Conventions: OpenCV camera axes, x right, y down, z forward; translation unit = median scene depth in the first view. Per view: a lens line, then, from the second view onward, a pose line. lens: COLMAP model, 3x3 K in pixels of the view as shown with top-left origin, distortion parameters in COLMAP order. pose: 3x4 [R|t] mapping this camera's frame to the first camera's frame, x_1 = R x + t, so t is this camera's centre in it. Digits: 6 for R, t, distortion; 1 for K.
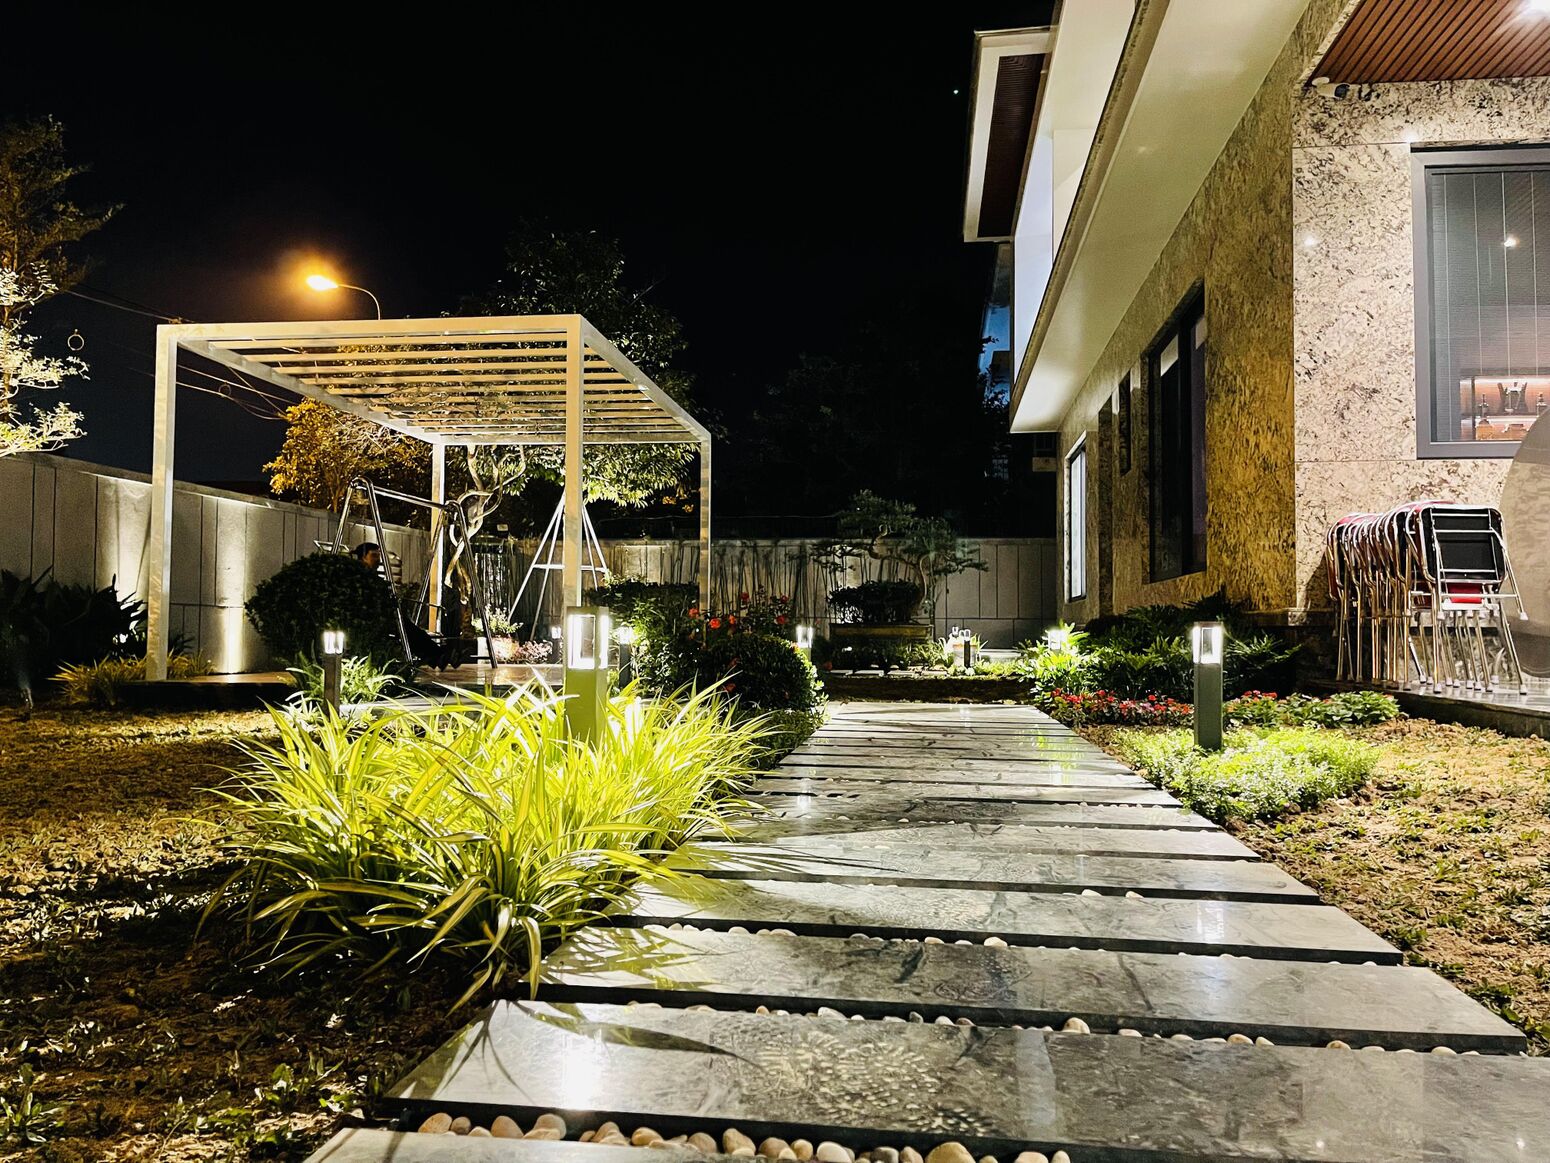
lens RADIAL K [[1181.4, 0, 781.2], [0, 1181.4, 577.2], [0, 0, 1]] dist [0.069975, -0.103708]
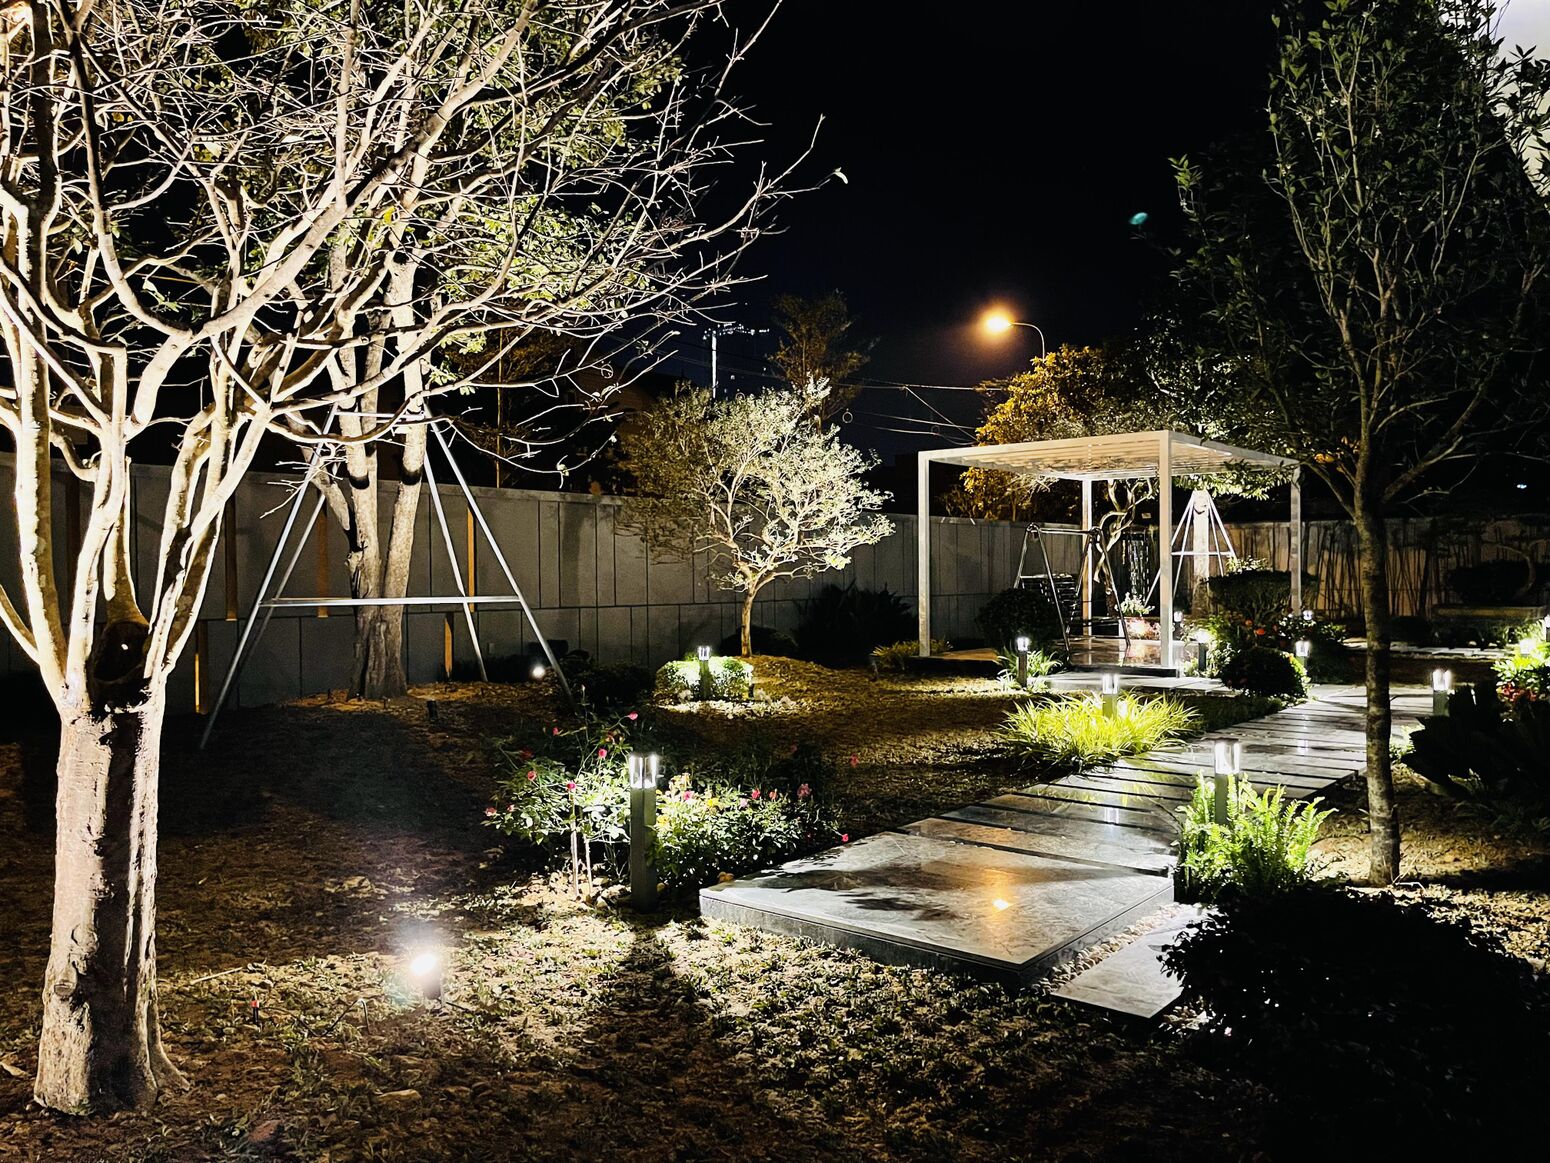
lens RADIAL K [[1181.4, 0, 781.2], [0, 1181.4, 577.2], [0, 0, 1]] dist [0.069975, -0.103708]
pose [[0.852411, -0.011034, -0.522757, 0.197198], [0.036857, 0.998558, 0.039023, -0.101790], [0.521572, -0.052531, 0.851588, -0.560054]]
